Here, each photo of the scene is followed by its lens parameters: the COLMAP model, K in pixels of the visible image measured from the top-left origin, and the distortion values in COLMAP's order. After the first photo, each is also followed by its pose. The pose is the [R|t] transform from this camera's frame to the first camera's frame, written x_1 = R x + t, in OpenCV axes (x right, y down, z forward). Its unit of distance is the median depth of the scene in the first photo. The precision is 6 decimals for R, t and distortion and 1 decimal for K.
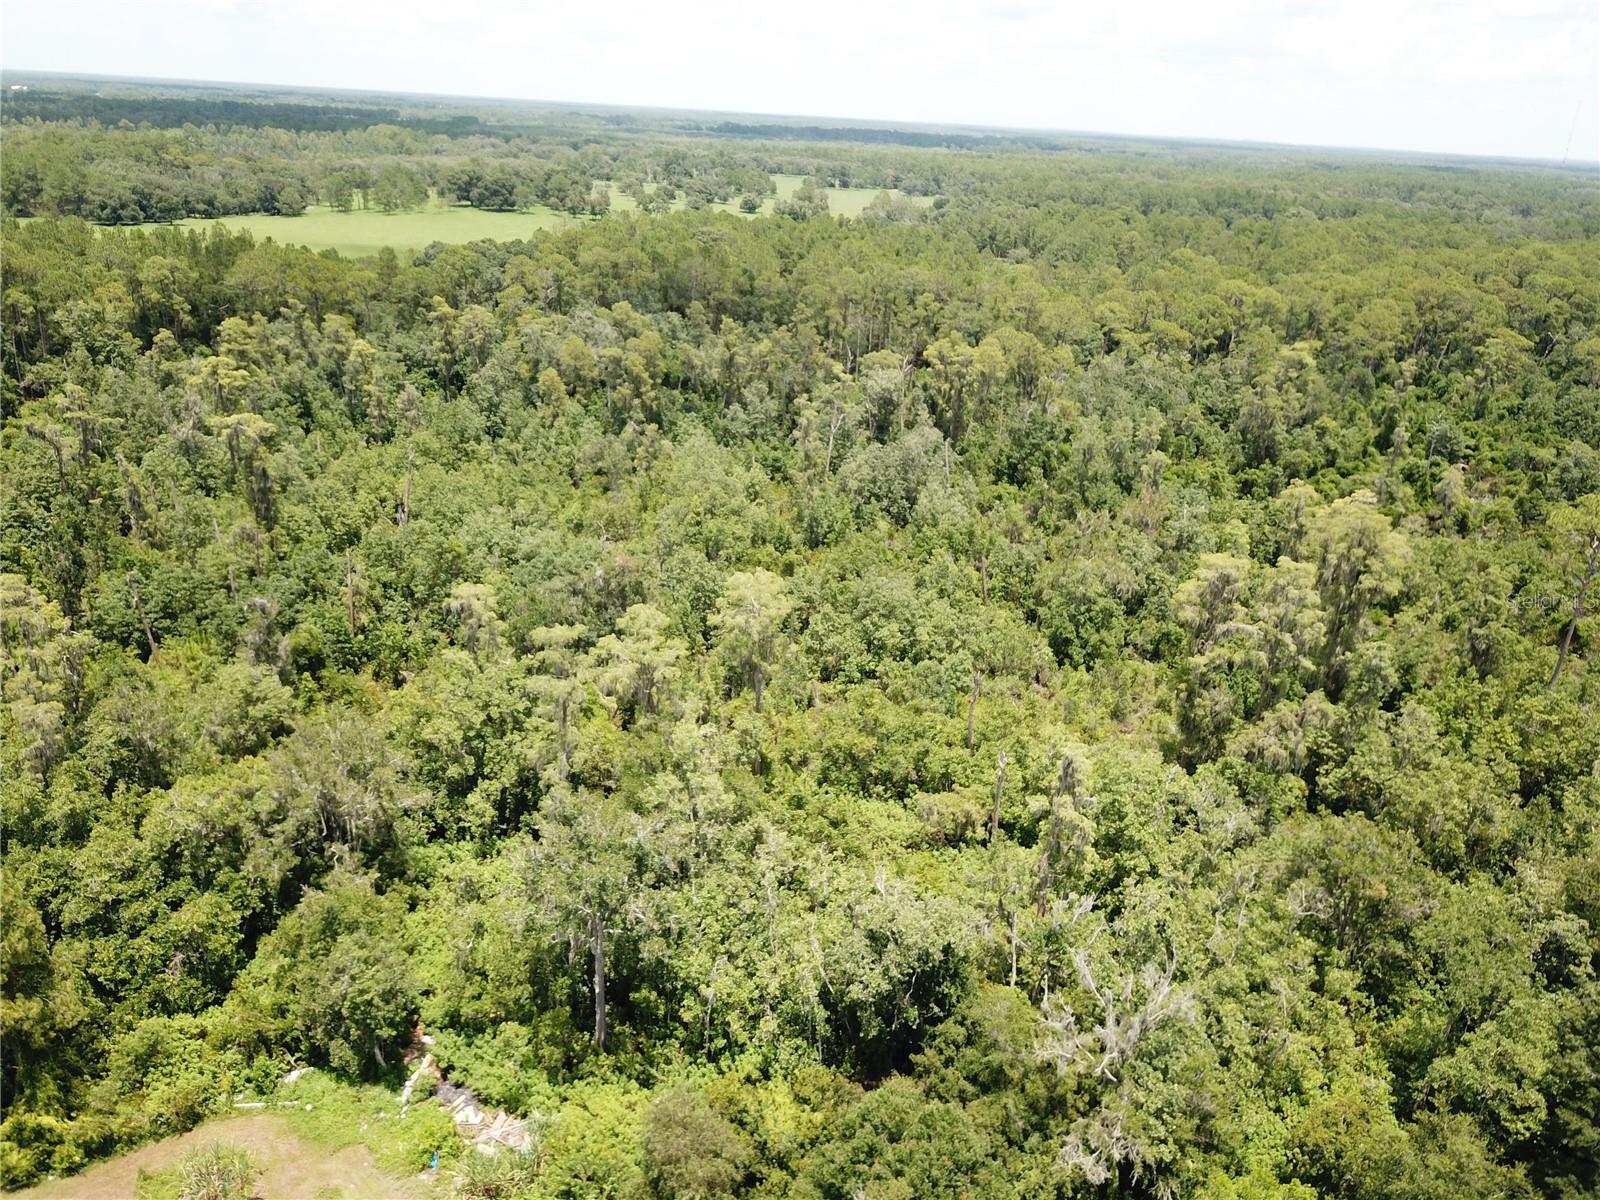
lens RADIAL K [[1237.5, 0, 807.8], [0, 1237.5, 600.2], [0, 0, 1]] dist [-0.002483, 0.006395]
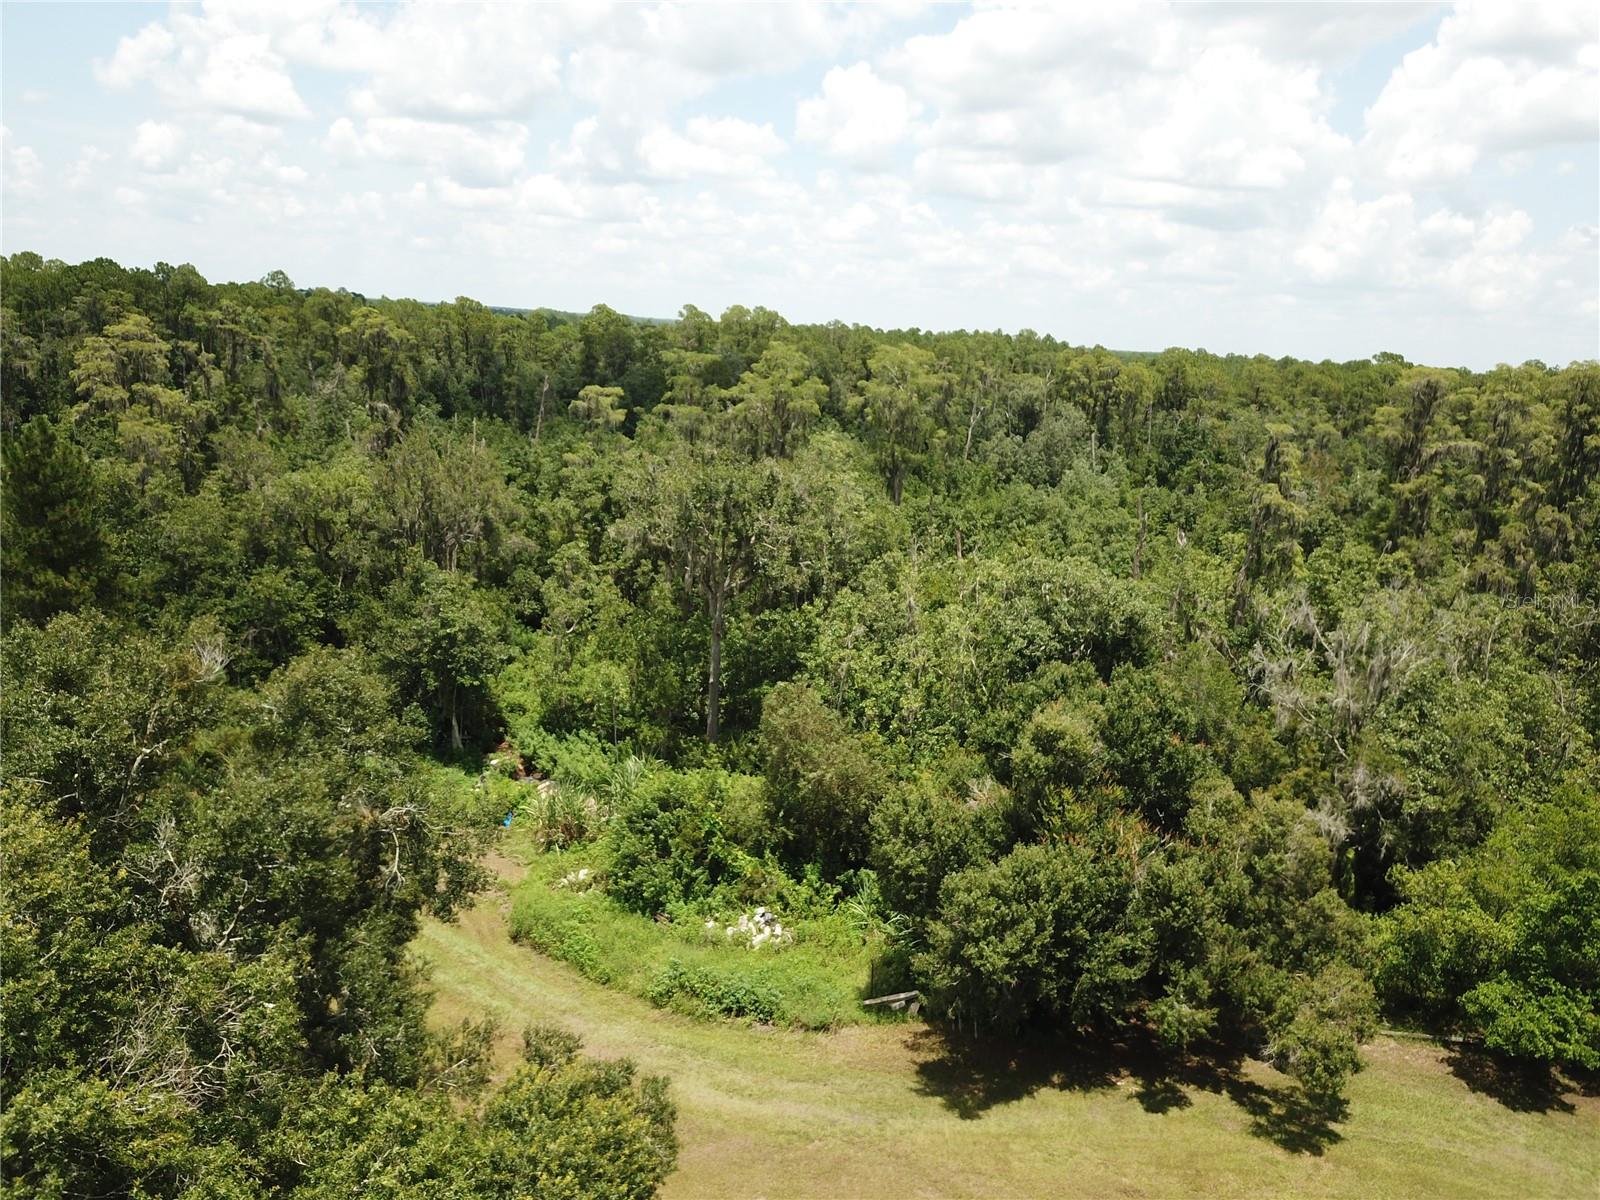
lens RADIAL K [[1238.9, 0, 807.8], [0, 1238.9, 598.6], [0, 0, 1]] dist [-0.007466, 0.010533]
pose [[0.994630, 0.035703, -0.097137, -0.020391], [-0.051381, 0.985115, -0.164037, 0.373737], [0.089835, 0.168147, 0.981660, 0.145102]]
